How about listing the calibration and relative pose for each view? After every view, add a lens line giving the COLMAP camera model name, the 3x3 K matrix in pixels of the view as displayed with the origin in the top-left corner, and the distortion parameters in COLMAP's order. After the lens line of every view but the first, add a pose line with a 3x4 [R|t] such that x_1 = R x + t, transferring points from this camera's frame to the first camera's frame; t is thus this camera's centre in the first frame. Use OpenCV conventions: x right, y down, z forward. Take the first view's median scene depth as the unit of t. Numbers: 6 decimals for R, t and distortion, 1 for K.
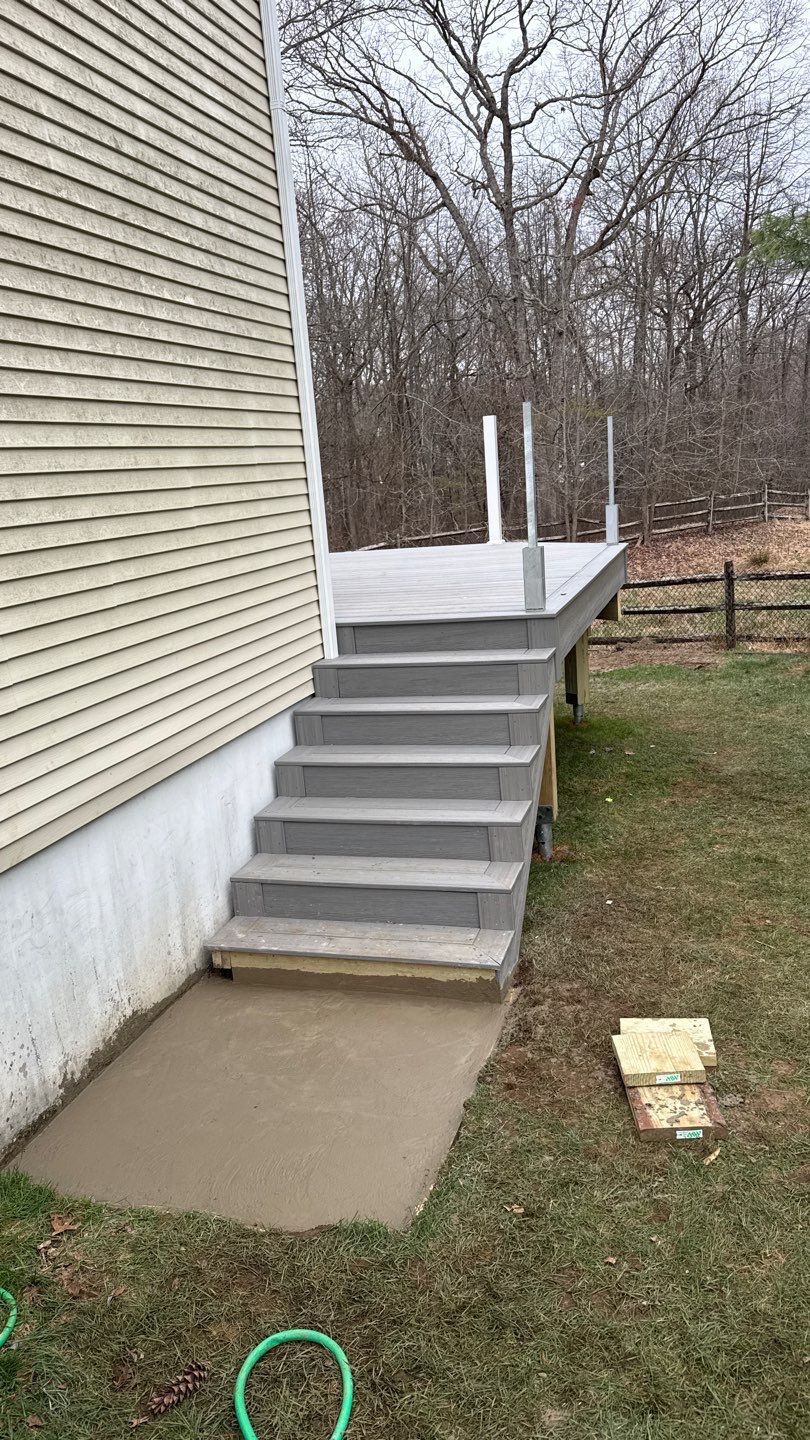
lens RADIAL K [[1022.0, 0, 405.0], [0, 1022.0, 720.0], [0, 0, 1]] dist [0.097618, -0.113241]
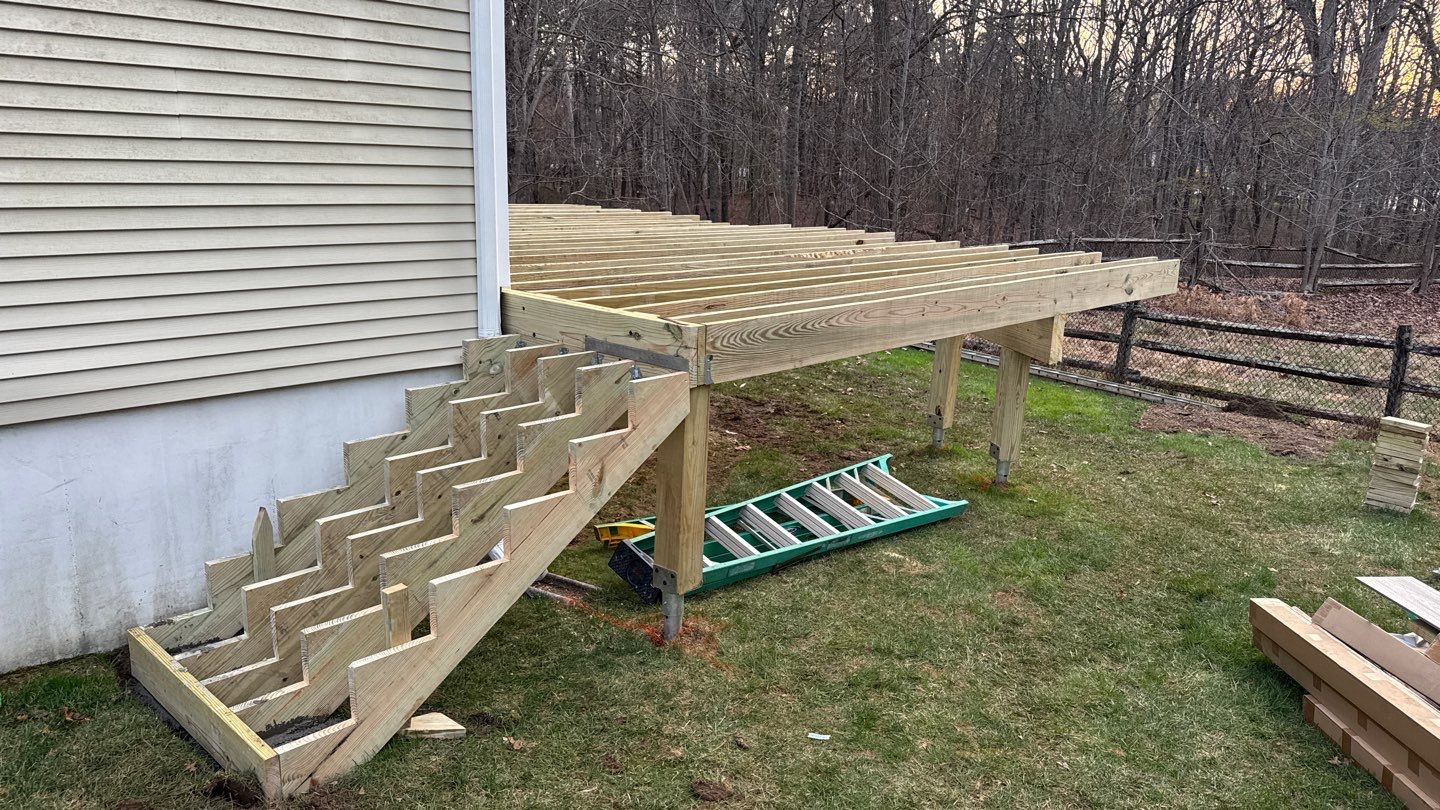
lens RADIAL K [[1022.0, 0, 720.0], [0, 1022.0, 405.0], [0, 0, 1]] dist [0.097618, -0.113241]
pose [[0.895513, 0.207662, -0.393616, 0.618231], [-0.205318, 0.977489, 0.048581, -0.112807], [0.394844, 0.037311, 0.917990, 0.416719]]
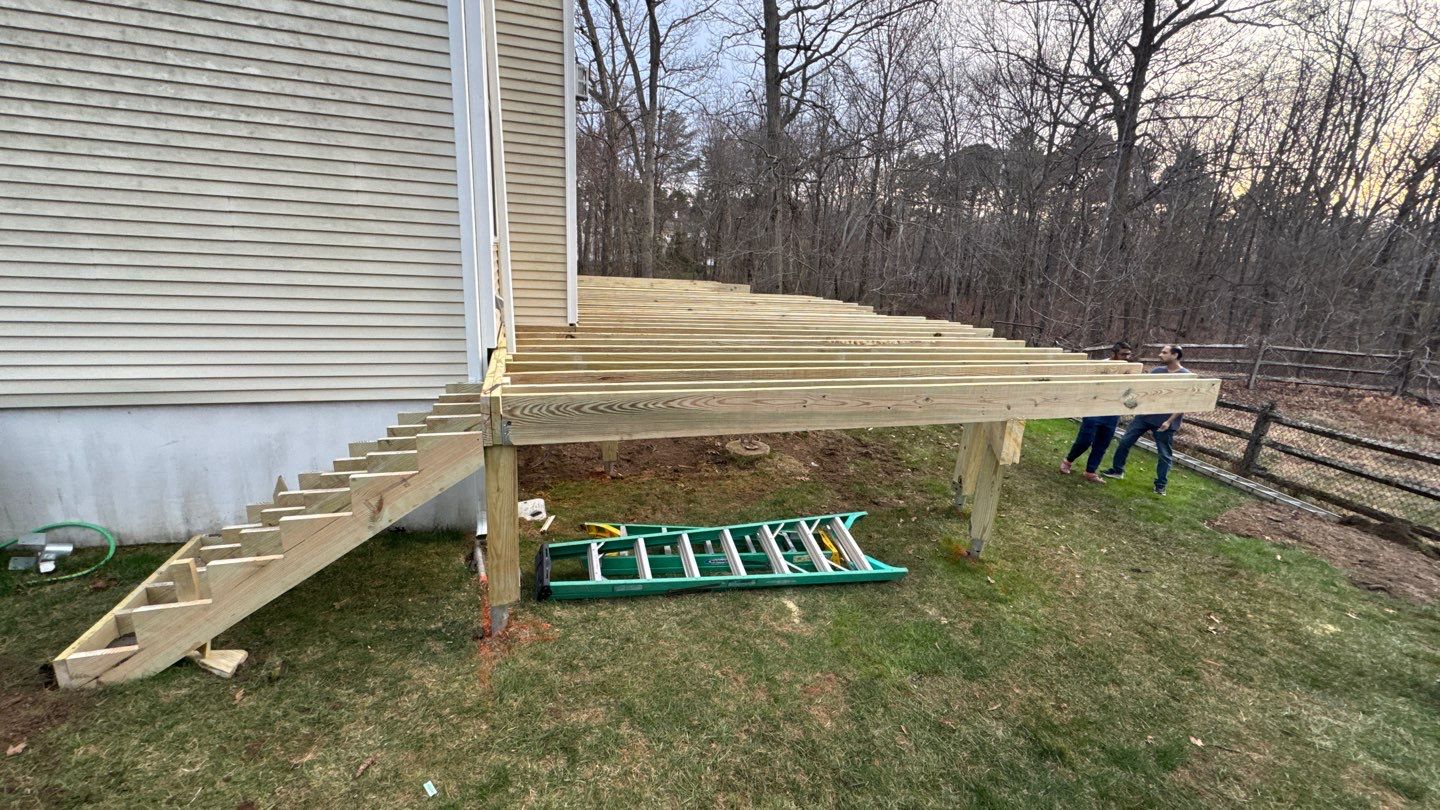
lens RADIAL K [[576.7, 0, 717.4], [0, 576.7, 402.3], [0, 0, 1]] dist [-0.003572, 0.000348]
pose [[0.572163, 0.308579, -0.759874, 0.855023], [-0.290599, 0.942685, 0.164005, -0.315922], [0.766930, 0.126981, 0.629042, 1.104077]]
